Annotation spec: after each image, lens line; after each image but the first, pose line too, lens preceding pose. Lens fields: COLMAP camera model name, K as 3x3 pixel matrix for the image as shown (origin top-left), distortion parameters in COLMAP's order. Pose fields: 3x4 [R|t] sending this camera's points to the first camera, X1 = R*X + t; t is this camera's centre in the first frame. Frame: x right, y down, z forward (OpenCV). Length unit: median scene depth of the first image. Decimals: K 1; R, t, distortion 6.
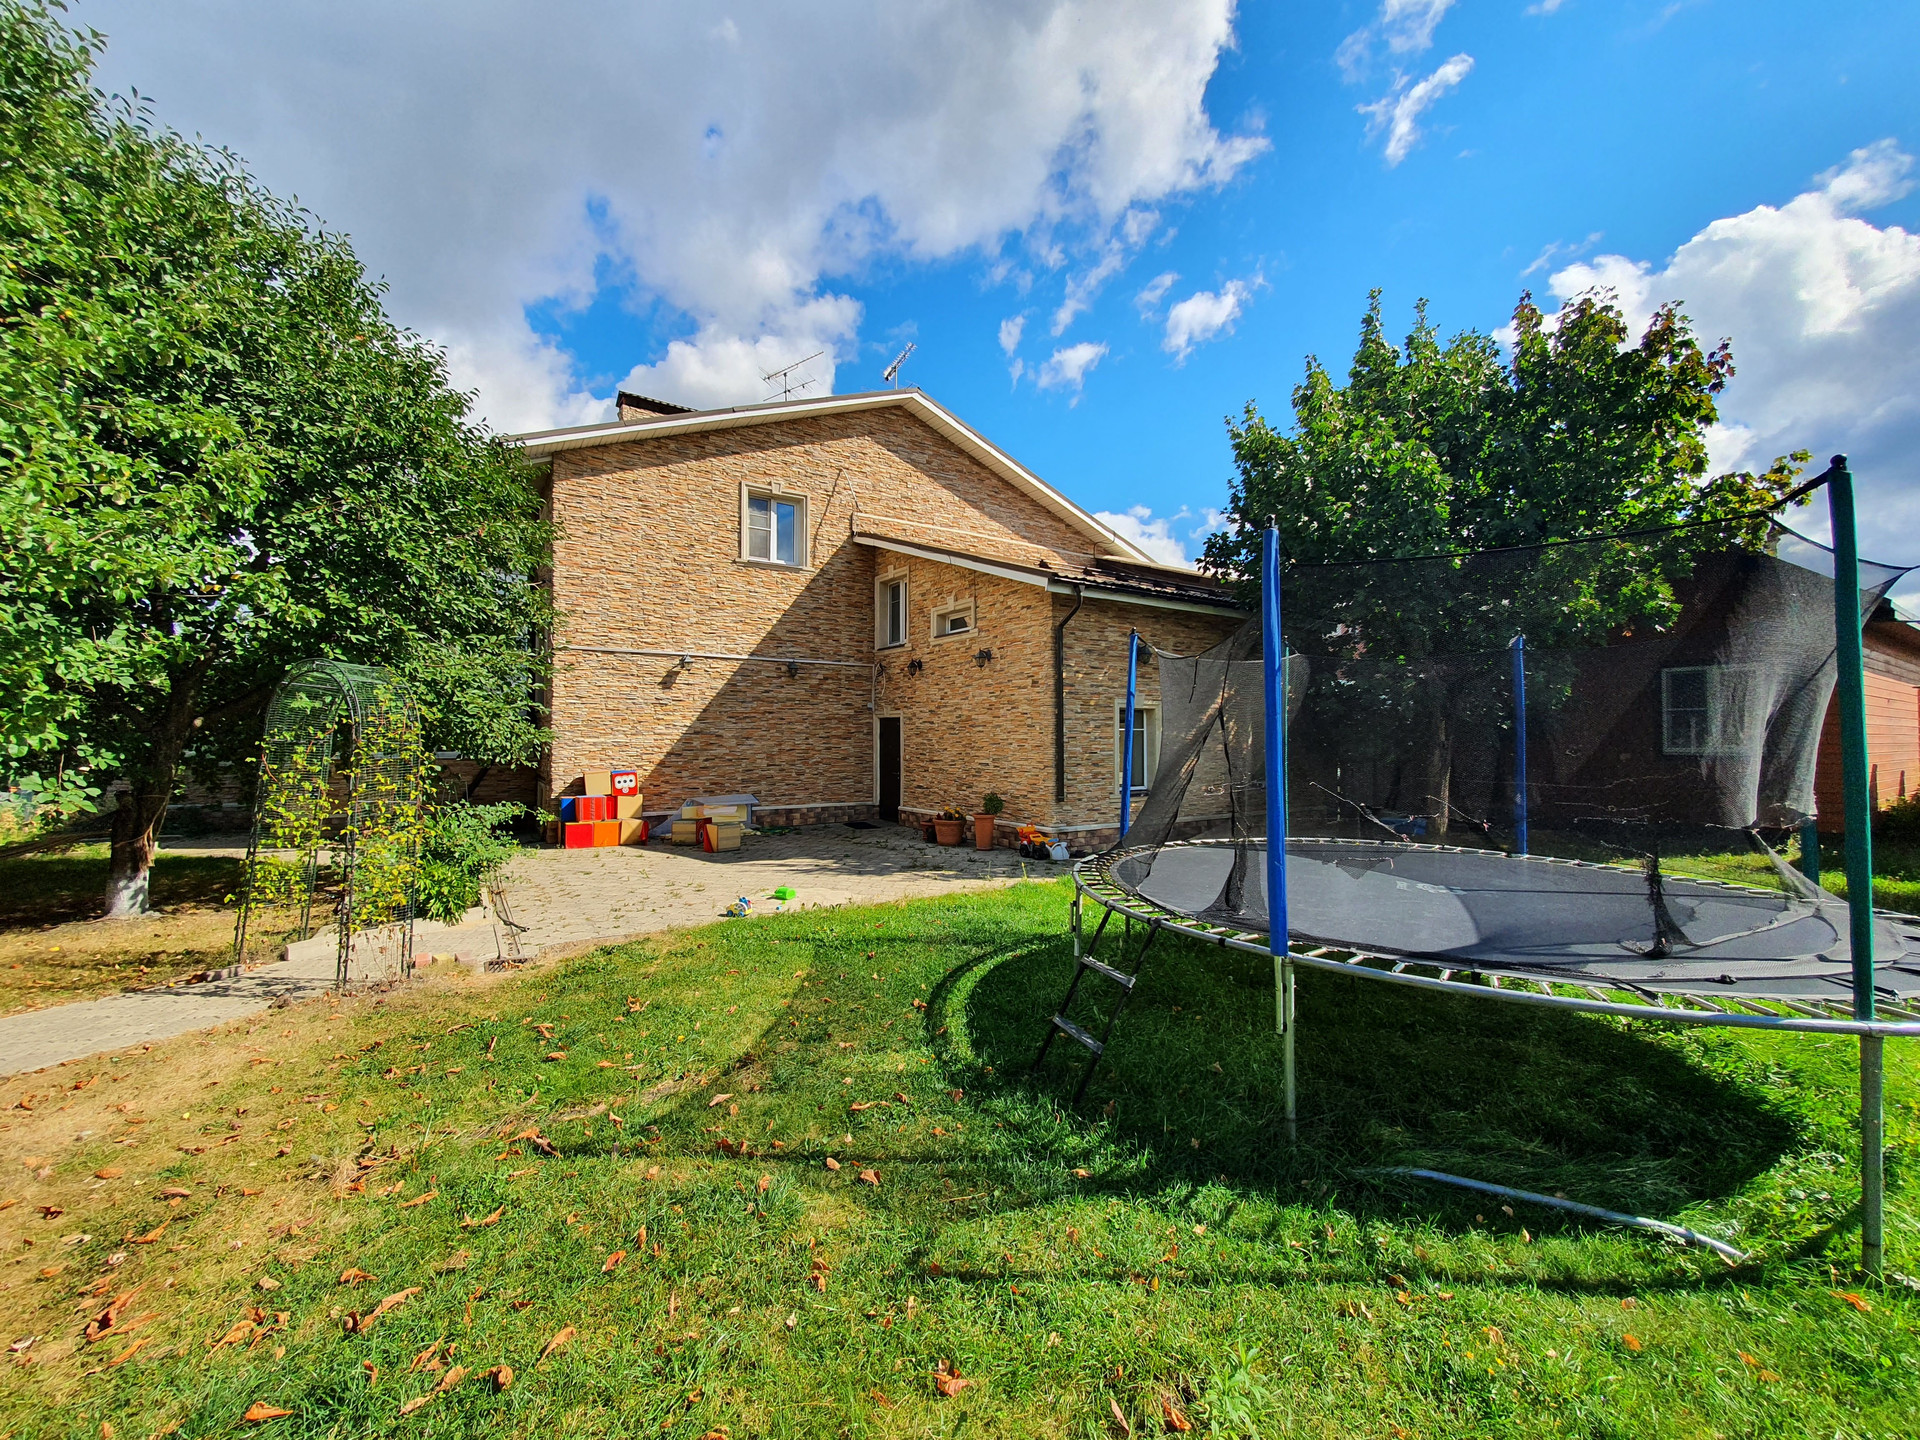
lens RADIAL K [[868.2, 0, 960.0], [0, 868.2, 720.0], [0, 0, 1]] dist [0.000043, -0.000097]
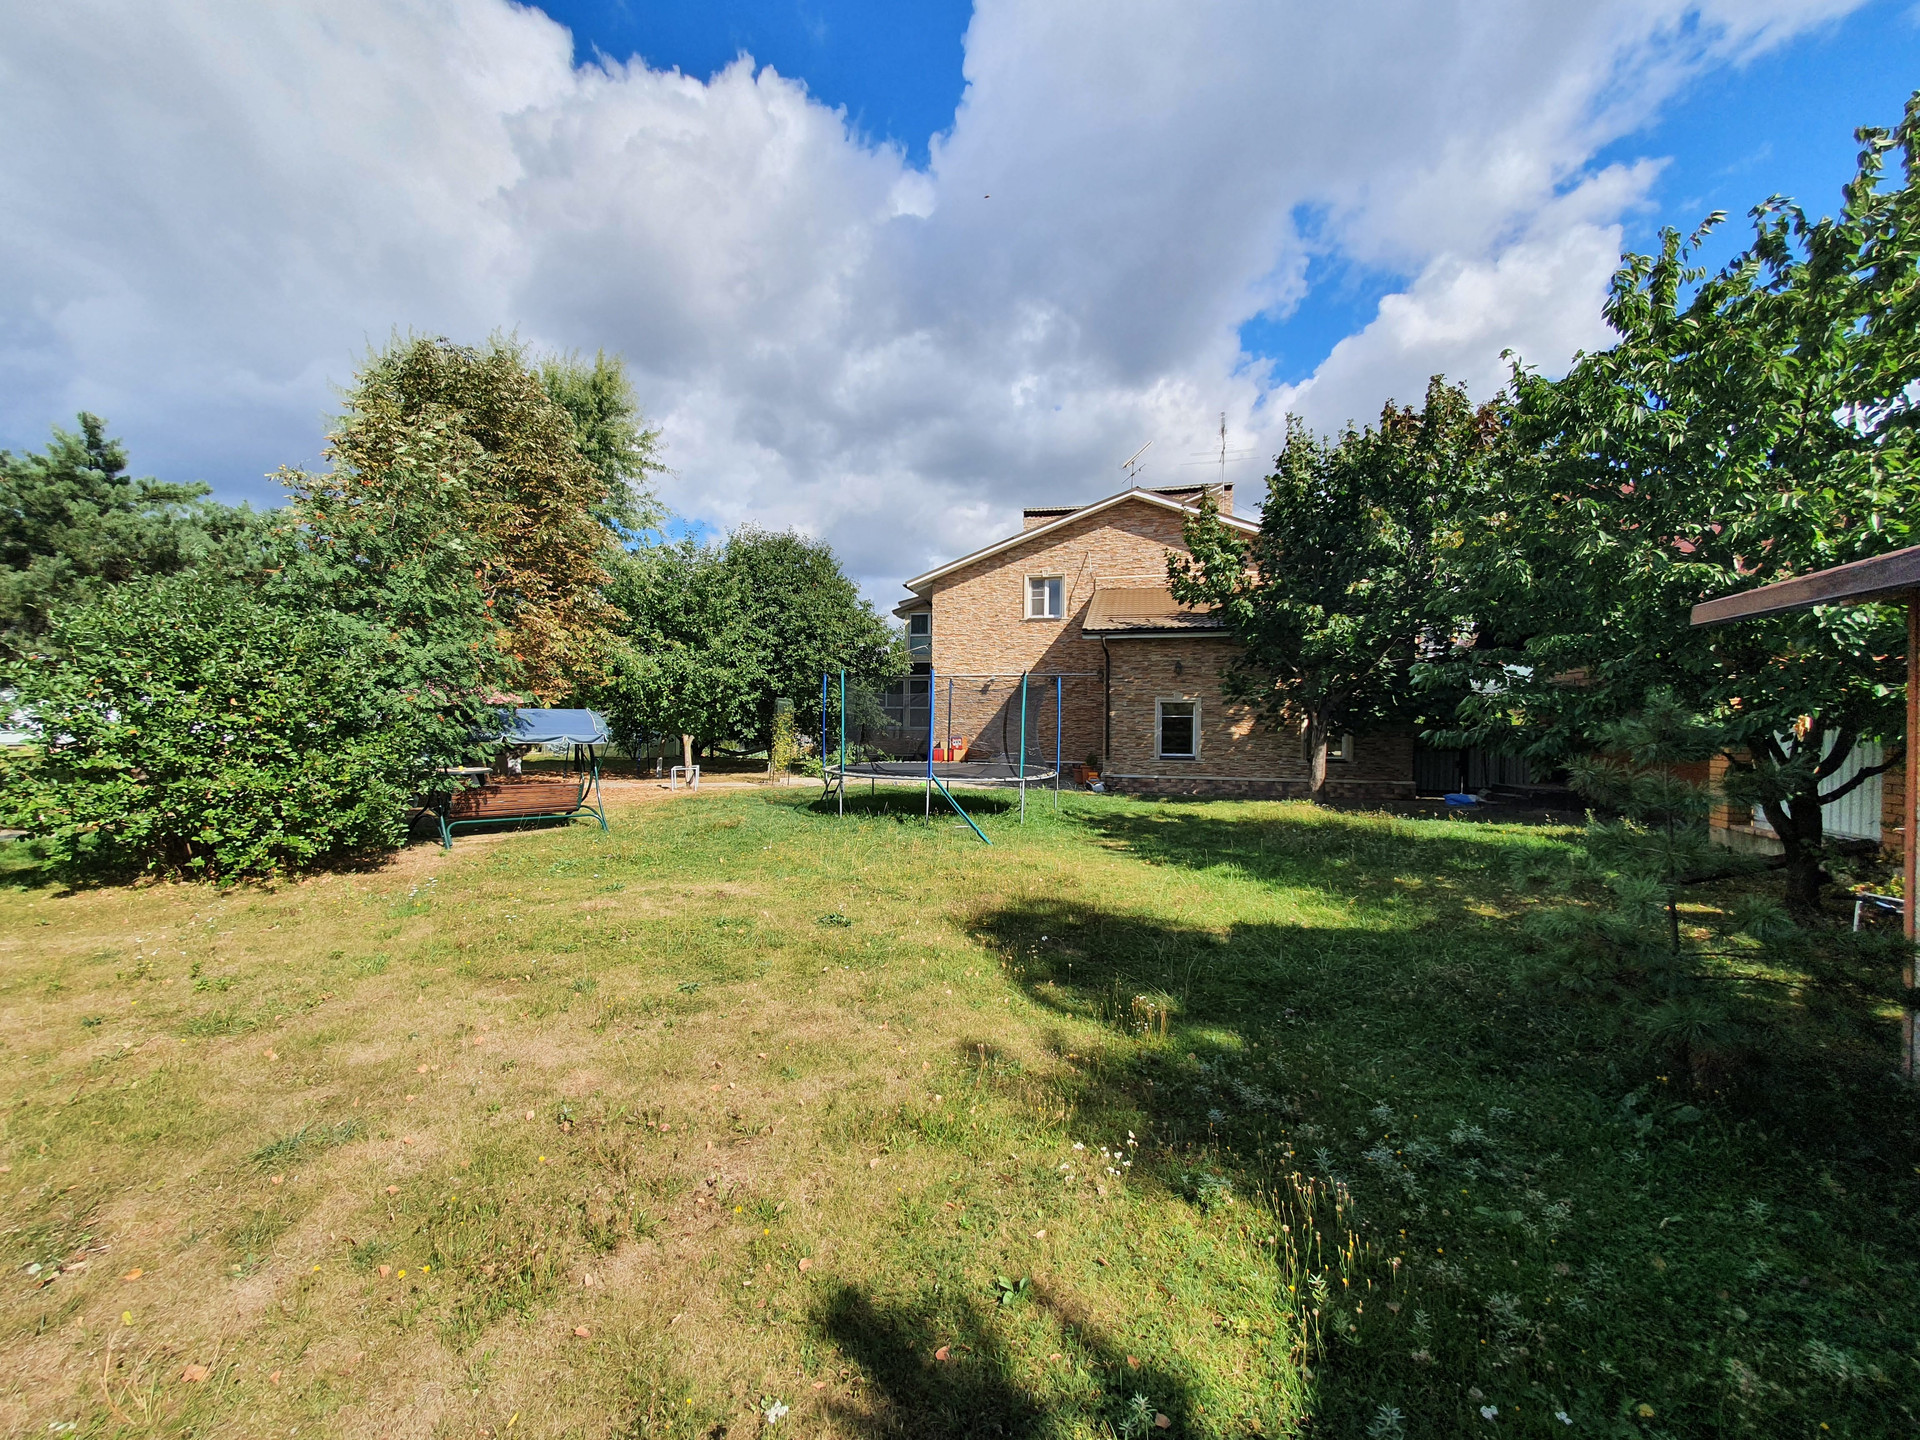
lens RADIAL K [[868.2, 0, 960.0], [0, 868.2, 720.0], [0, 0, 1]] dist [0.000043, -0.000097]
pose [[0.622513, 0.010428, -0.782540, 0.994890], [0.024768, 0.999148, 0.033018, -0.038781], [0.782217, -0.039936, 0.621725, -0.197570]]
